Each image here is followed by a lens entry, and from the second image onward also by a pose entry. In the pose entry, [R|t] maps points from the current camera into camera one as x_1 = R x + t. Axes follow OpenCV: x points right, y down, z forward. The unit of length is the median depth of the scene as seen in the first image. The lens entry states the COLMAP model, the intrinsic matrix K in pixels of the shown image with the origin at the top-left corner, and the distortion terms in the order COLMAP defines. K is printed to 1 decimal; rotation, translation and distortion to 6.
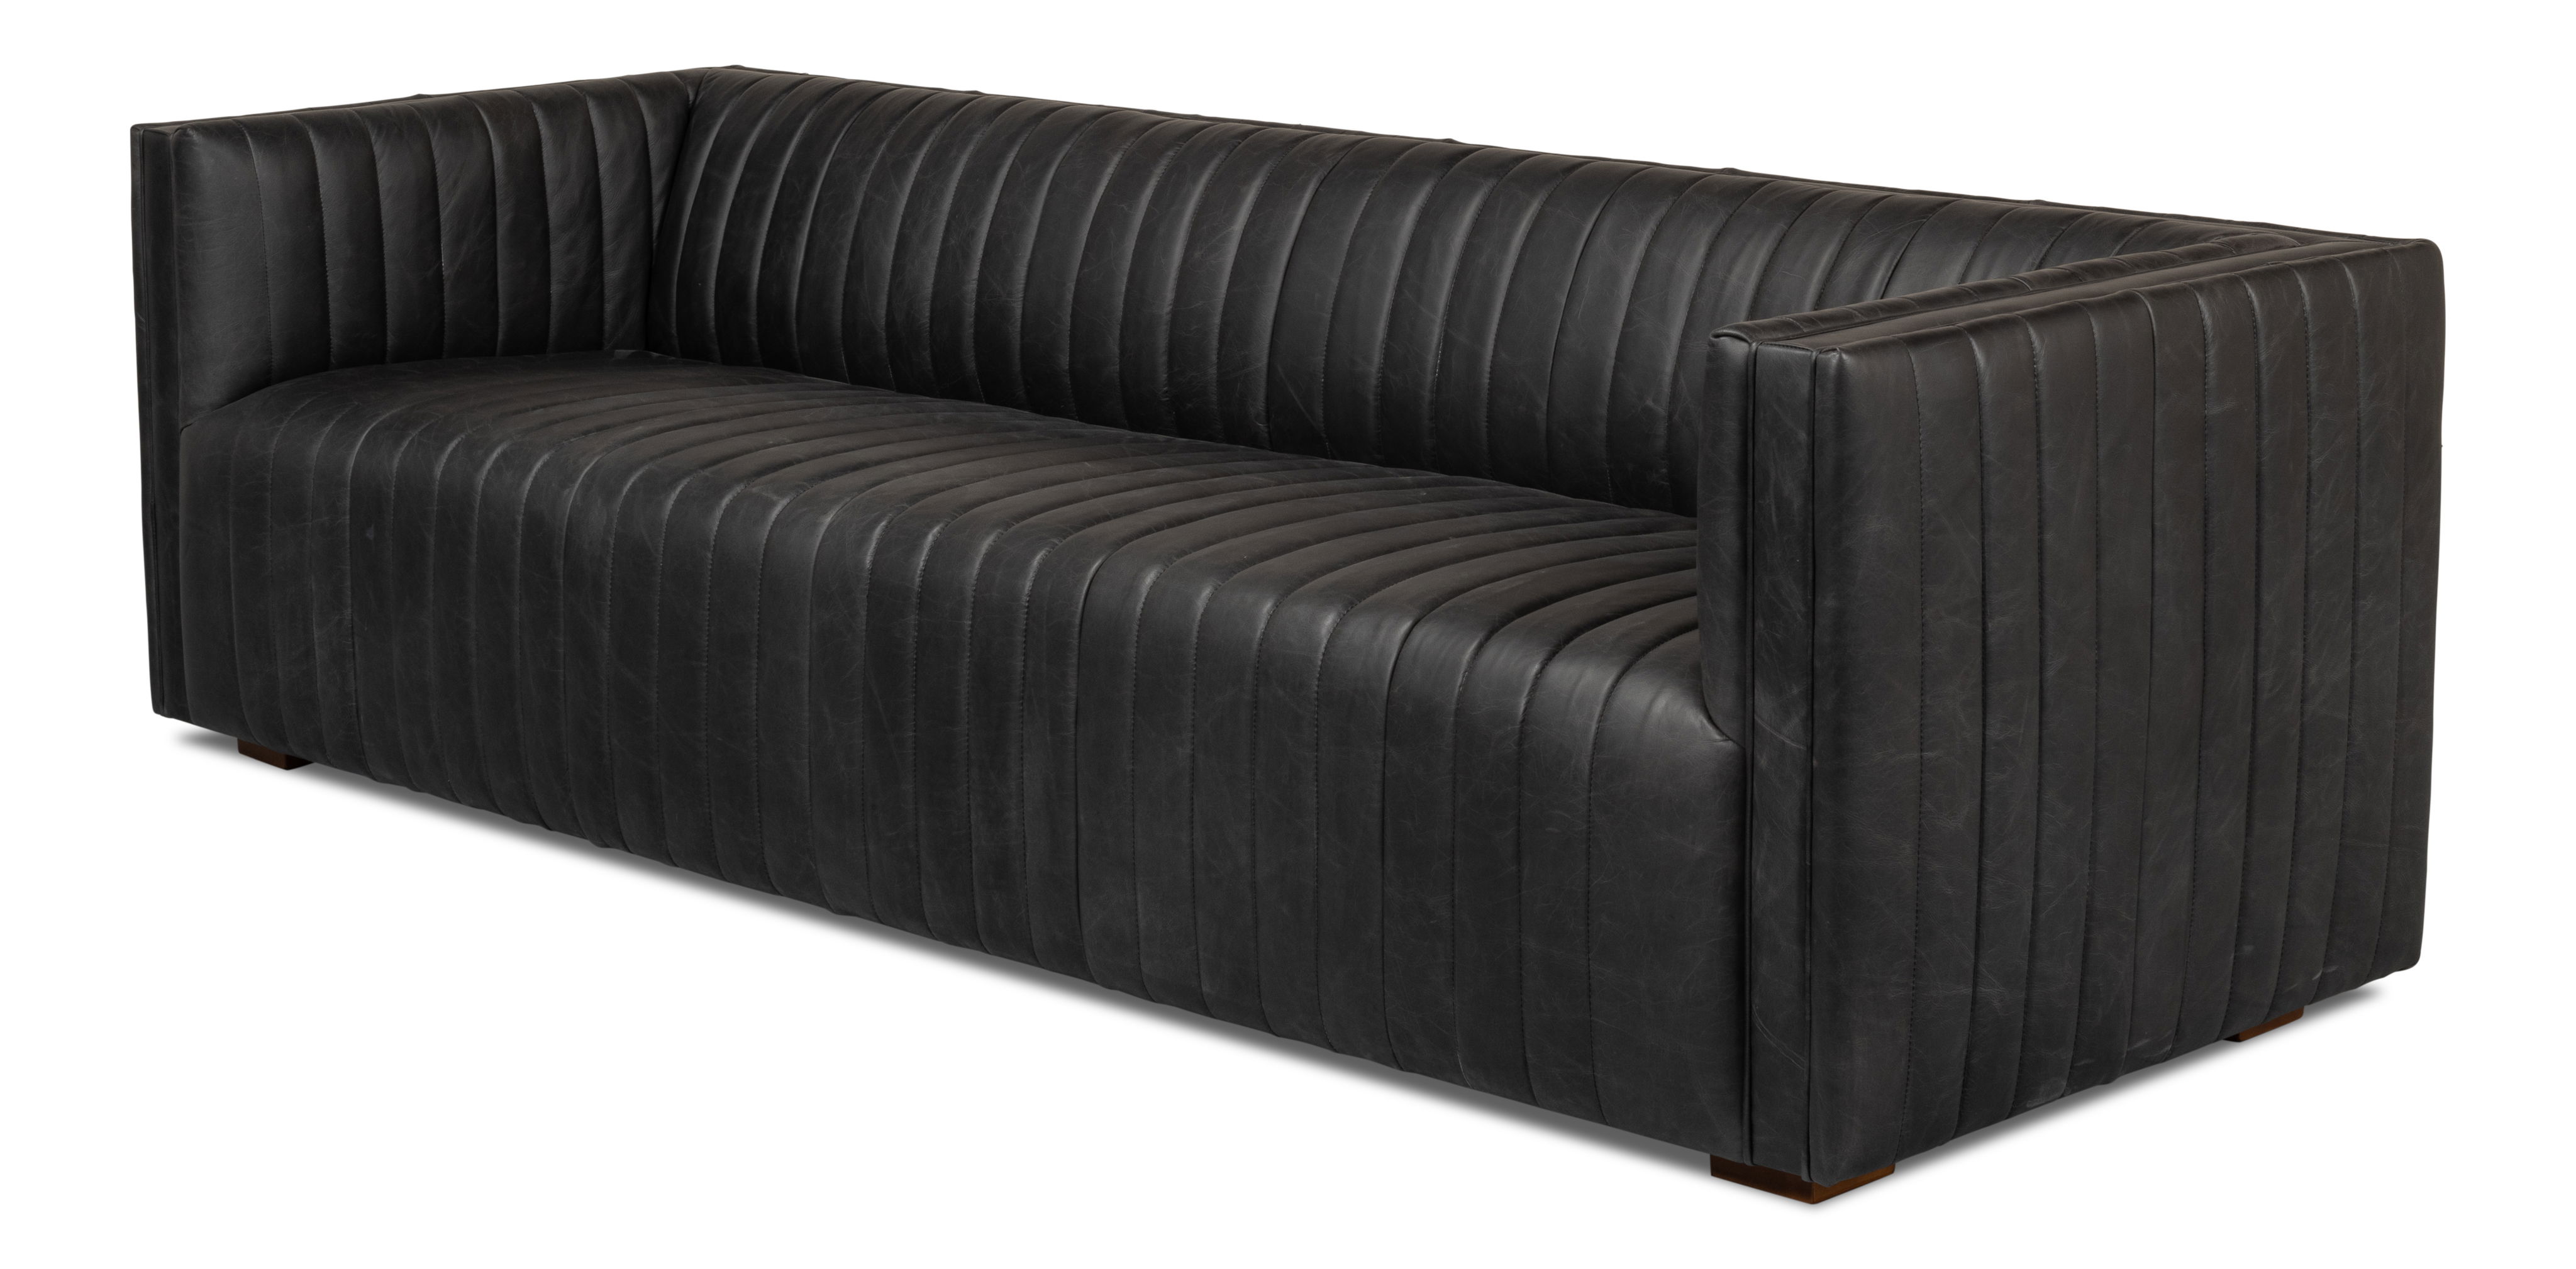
lens RADIAL K [[4371.4, 0, 1282.7], [0, 4371.4, 635.2], [0, 0, 1]] dist [-0.356300, 0.000000]
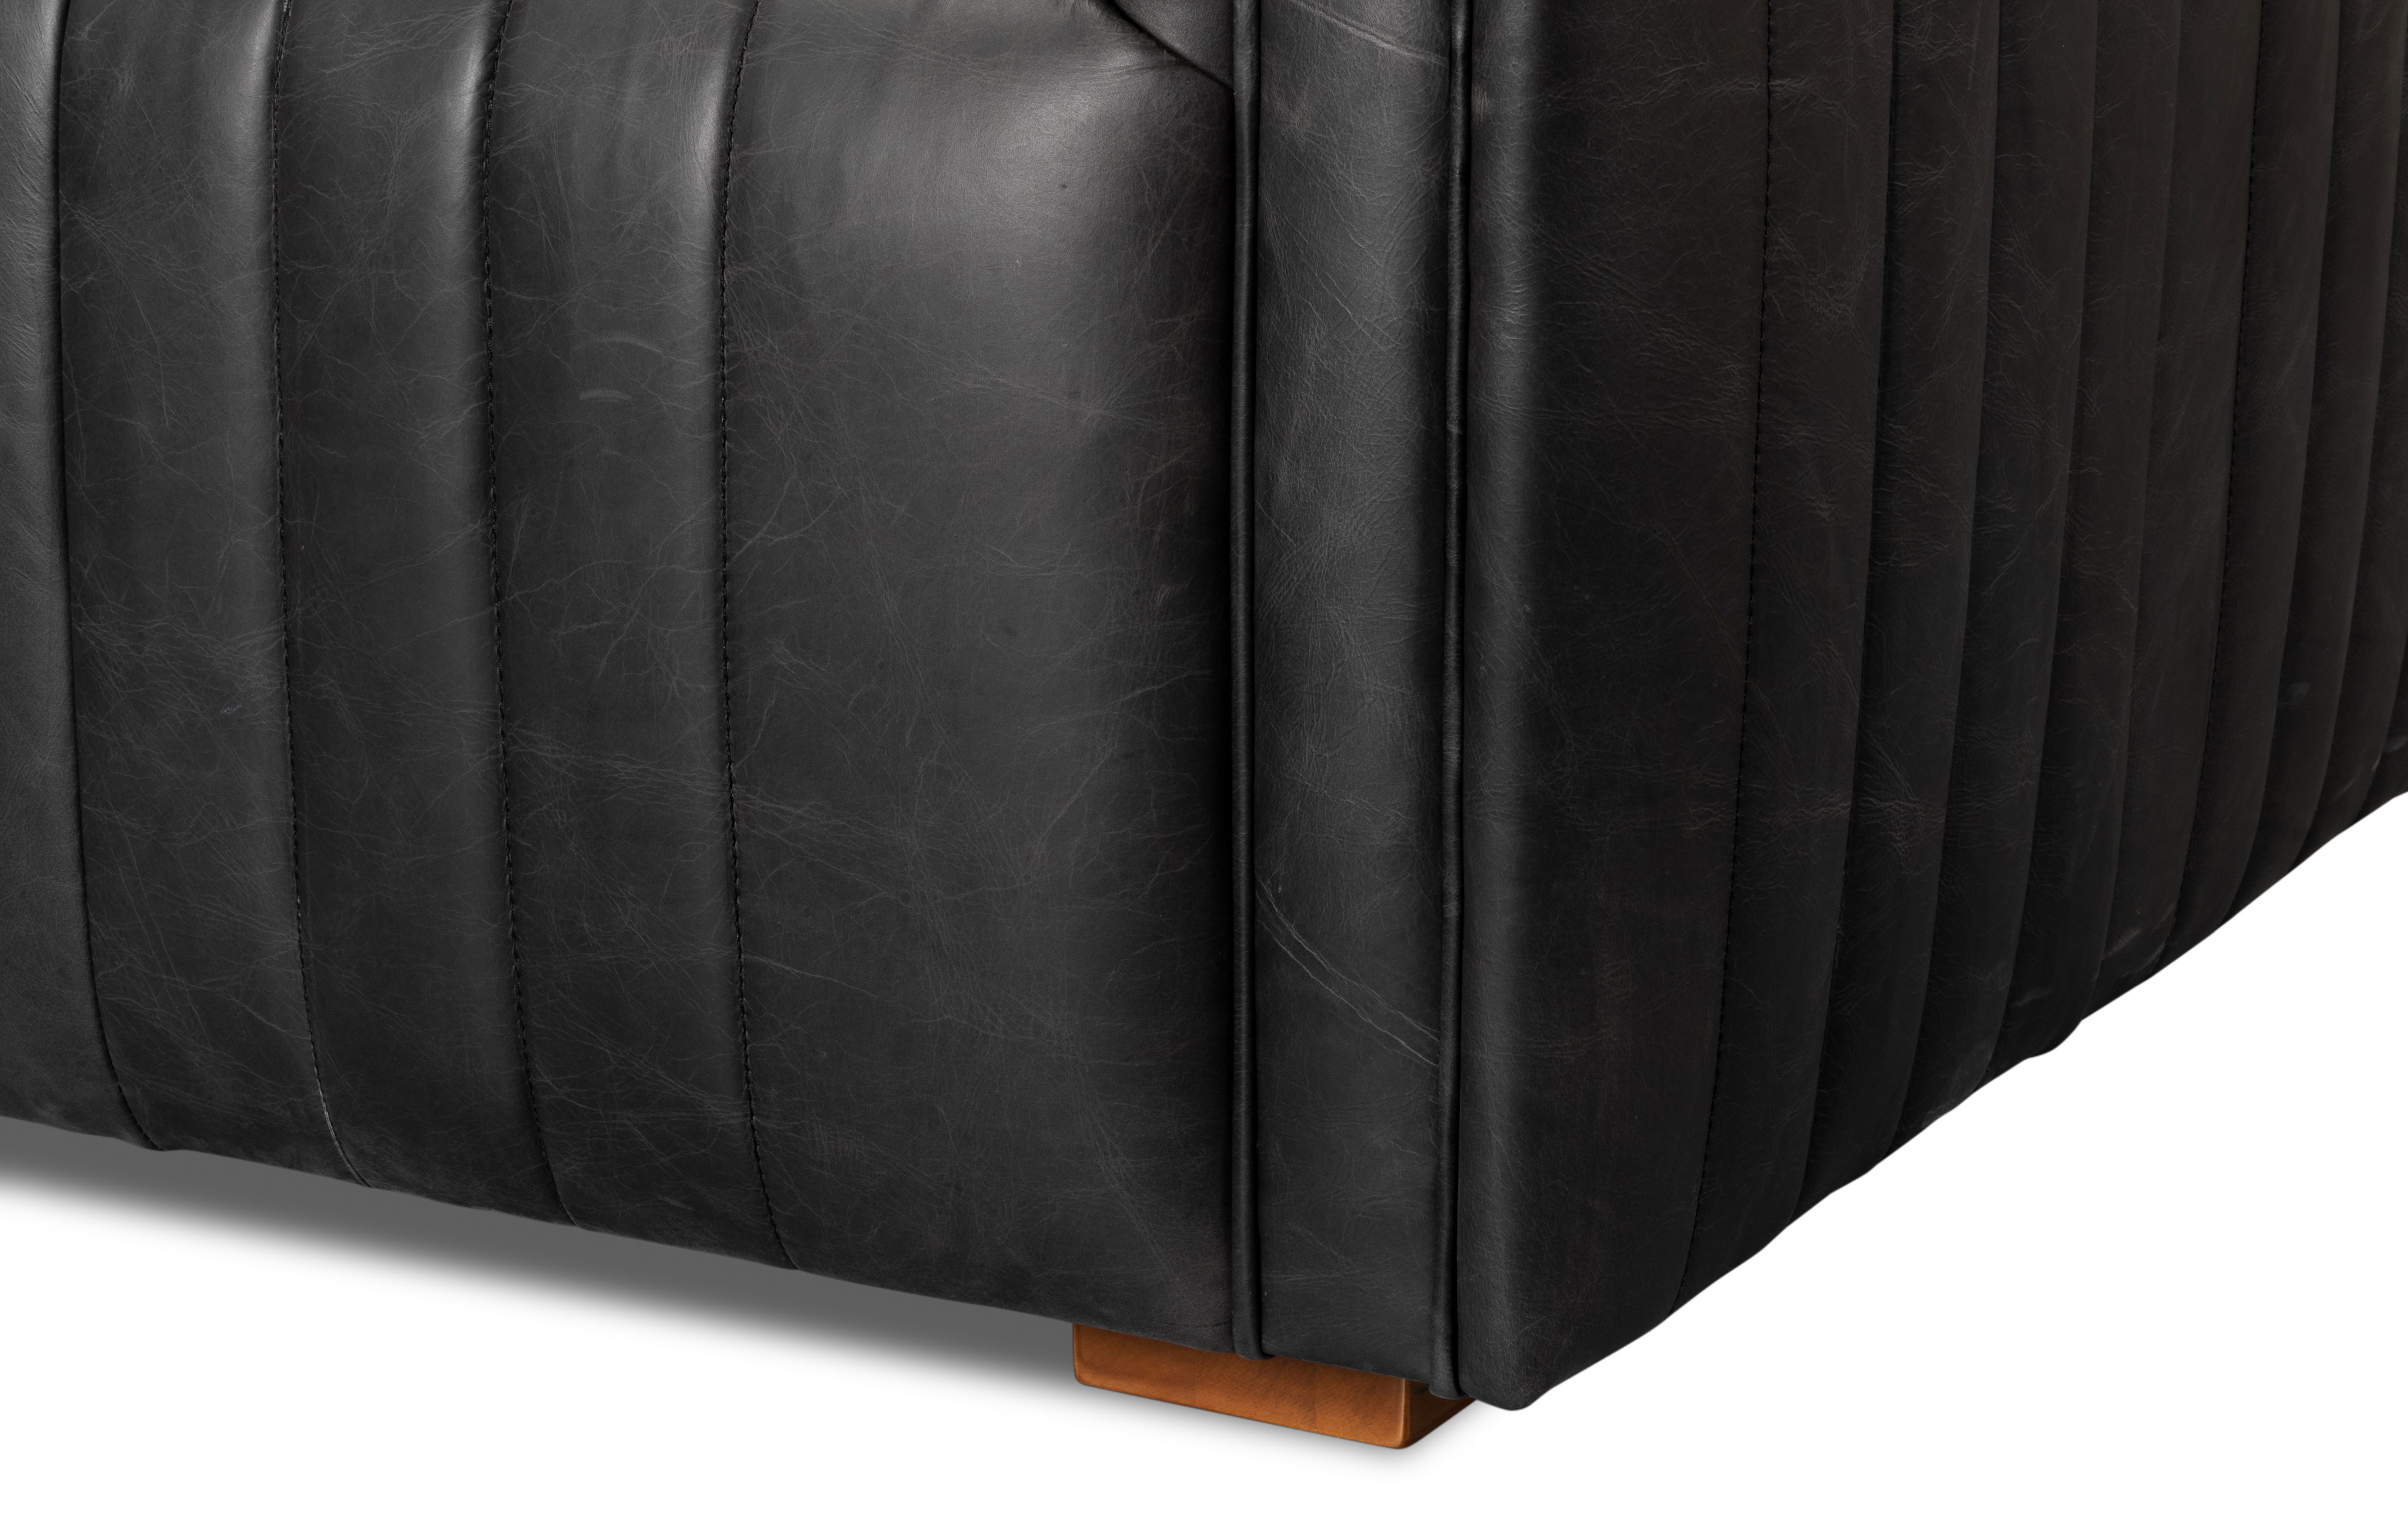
lens RADIAL K [[5144.6, 0, 1212.5], [0, 5144.6, 782.1], [0, 0, 1]] dist [-0.004150, 0.000000]
pose [[0.960901, -0.057196, 0.270922, -0.001309], [0.043732, 0.997502, 0.055481, 0.055032], [-0.273418, -0.041464, 0.961001, 0.617654]]
